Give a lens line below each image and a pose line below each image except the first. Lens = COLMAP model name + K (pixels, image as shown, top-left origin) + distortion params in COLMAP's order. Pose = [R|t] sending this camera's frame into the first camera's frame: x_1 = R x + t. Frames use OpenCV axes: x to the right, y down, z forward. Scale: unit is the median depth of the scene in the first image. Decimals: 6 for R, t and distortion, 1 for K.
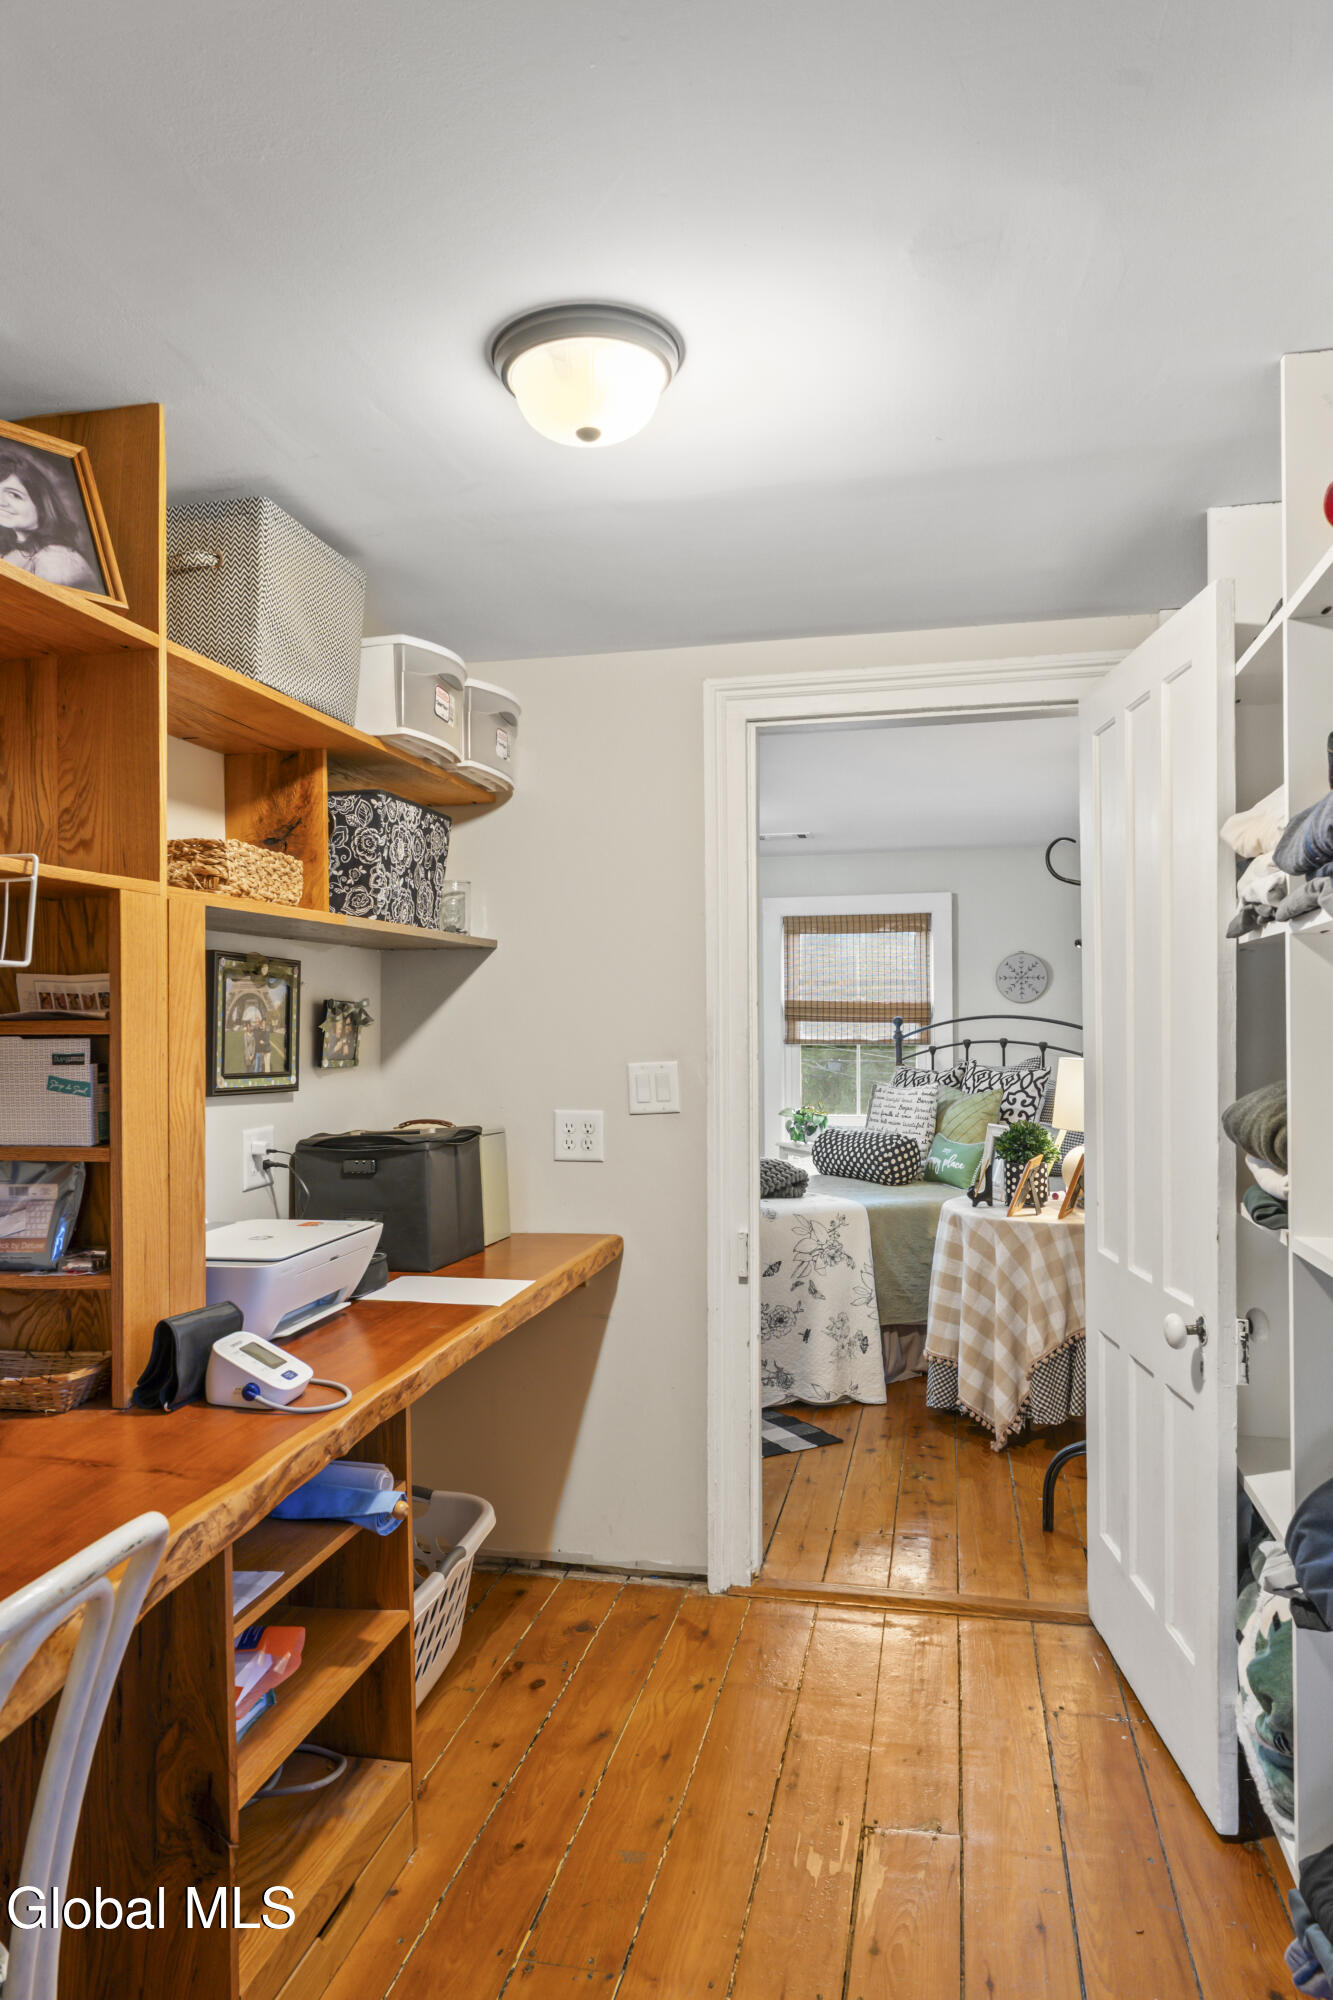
lens RADIAL K [[1293.9, 0, 664.8], [0, 1293.9, 1004.3], [0, 0, 1]] dist [0.002215, 0.000354]
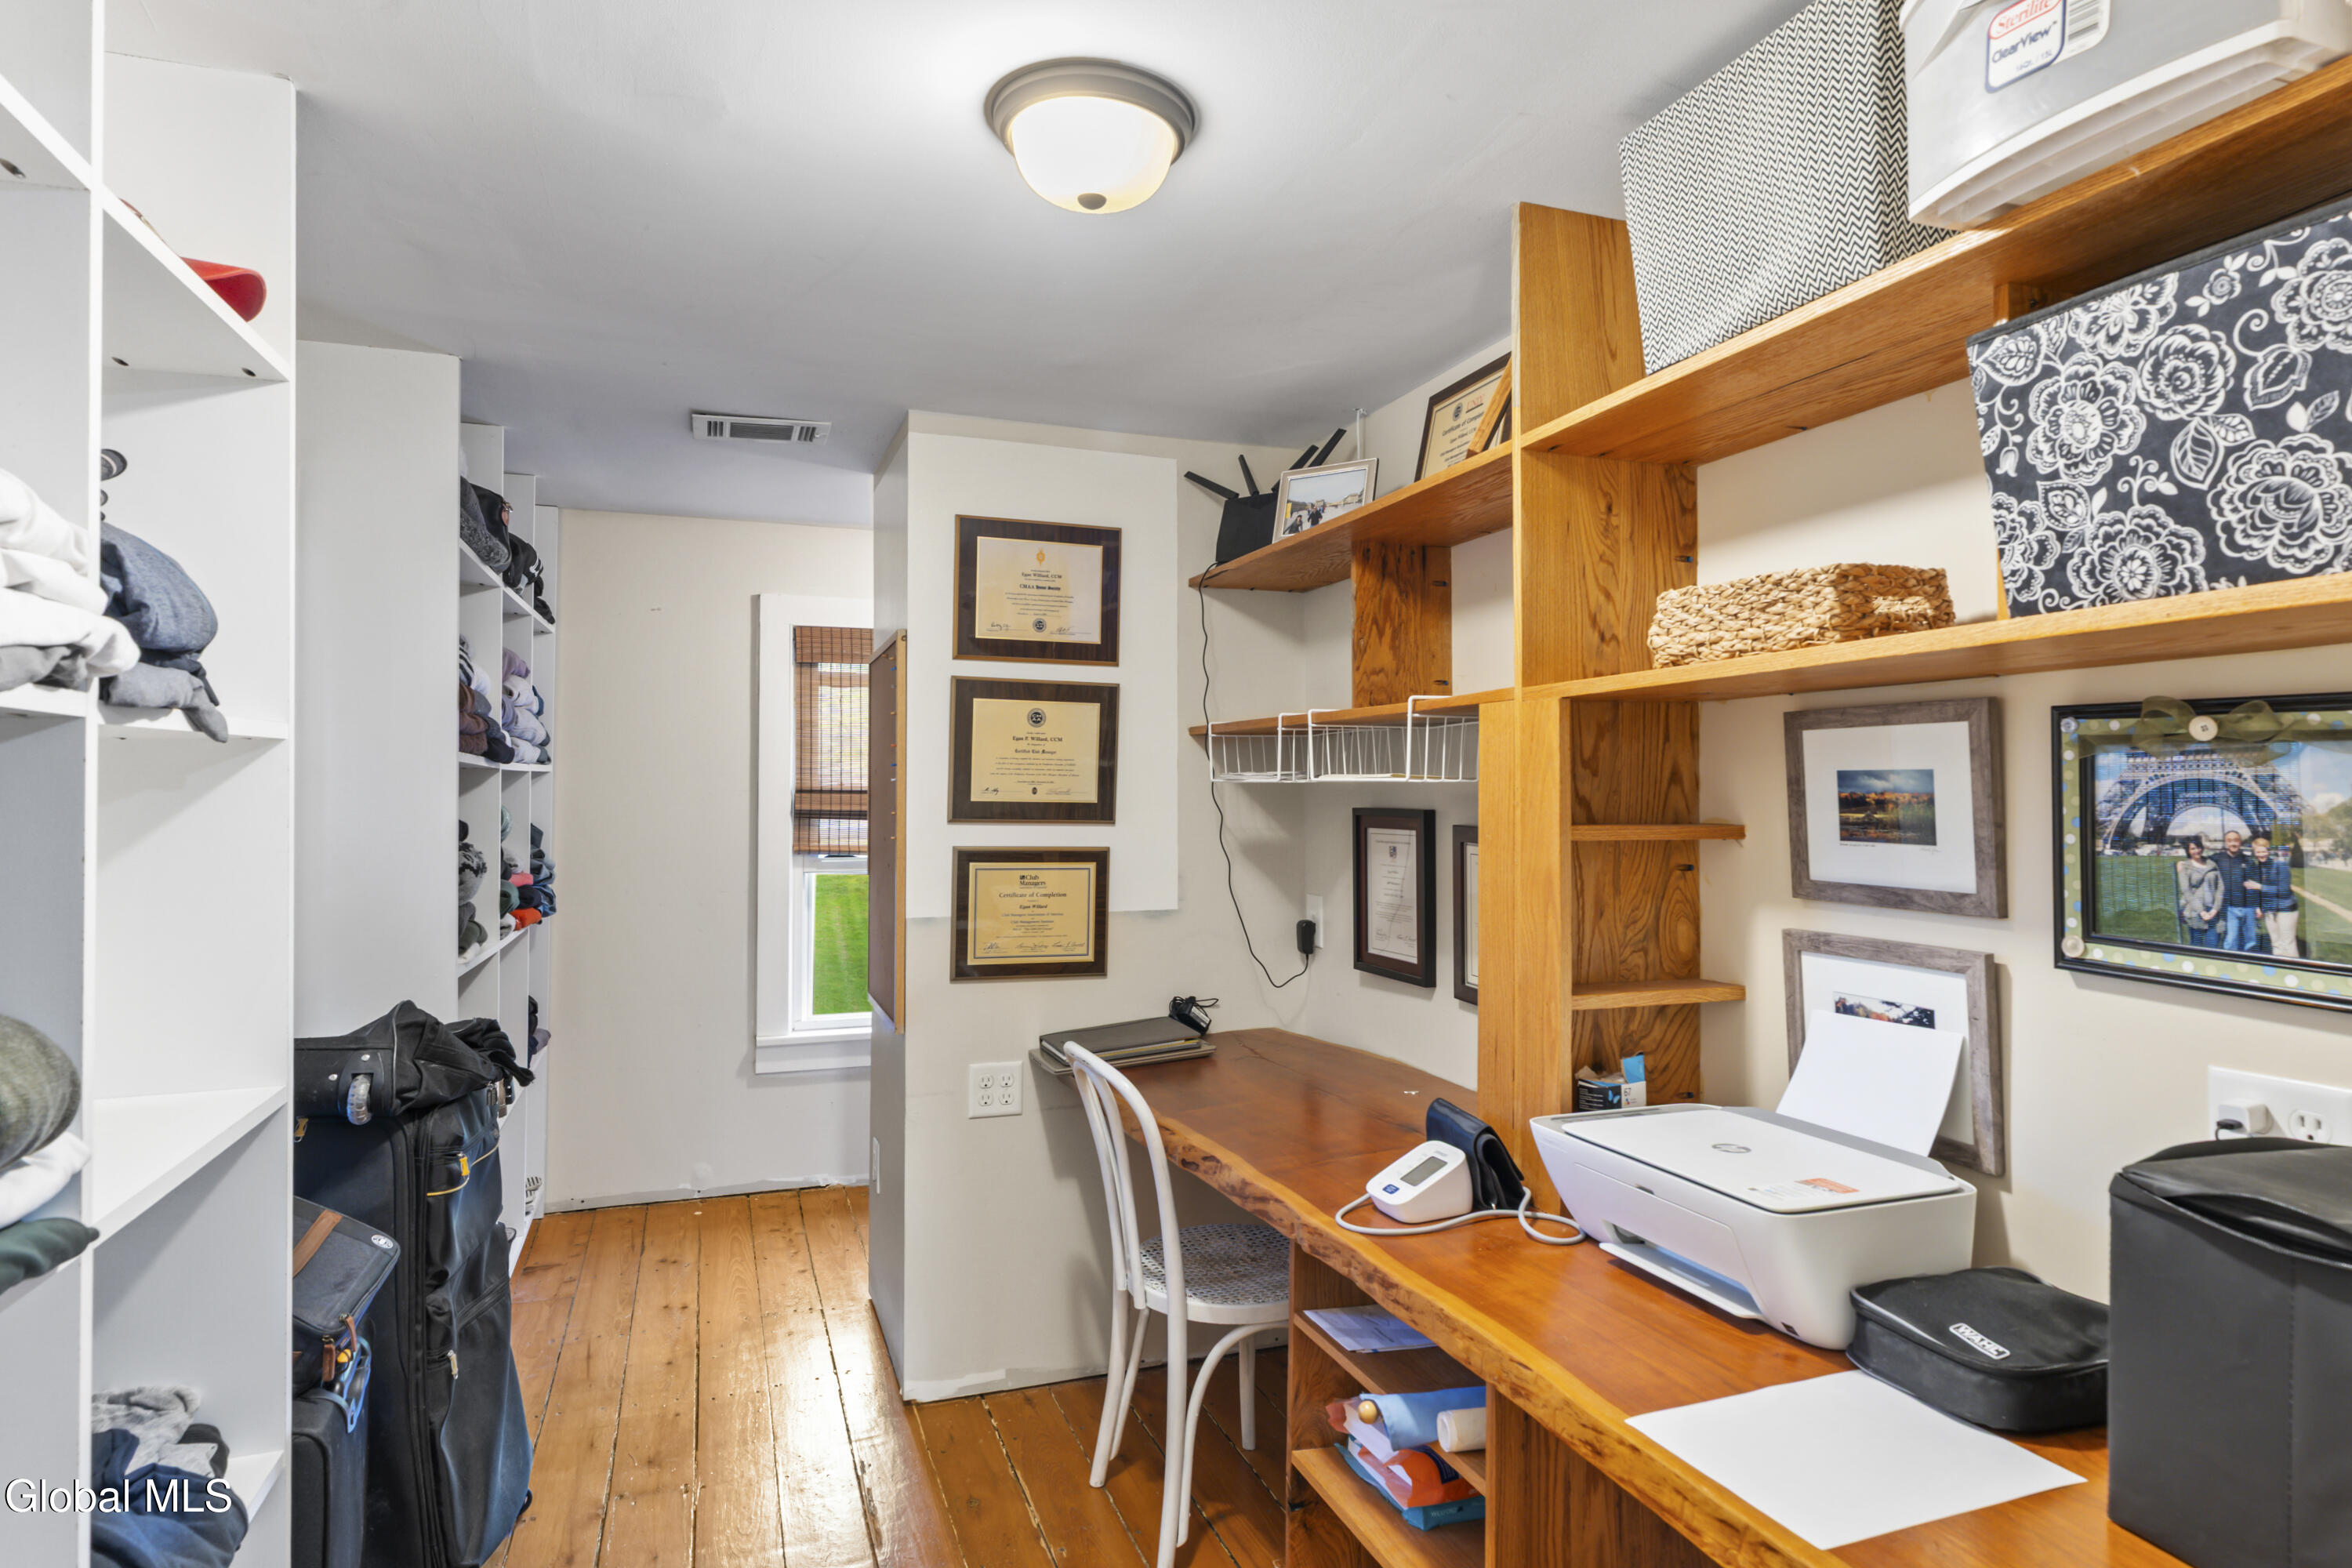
lens RADIAL K [[1352.2, 0, 1179.7], [0, 1352.2, 781.4], [0, 0, 1]] dist [-0.004685, 0.000535]
pose [[-0.849257, 0.000846, -0.527978, 0.264384], [0.014072, 0.999680, -0.021033, -0.002560], [0.527792, -0.025292, -0.848997, 1.222203]]
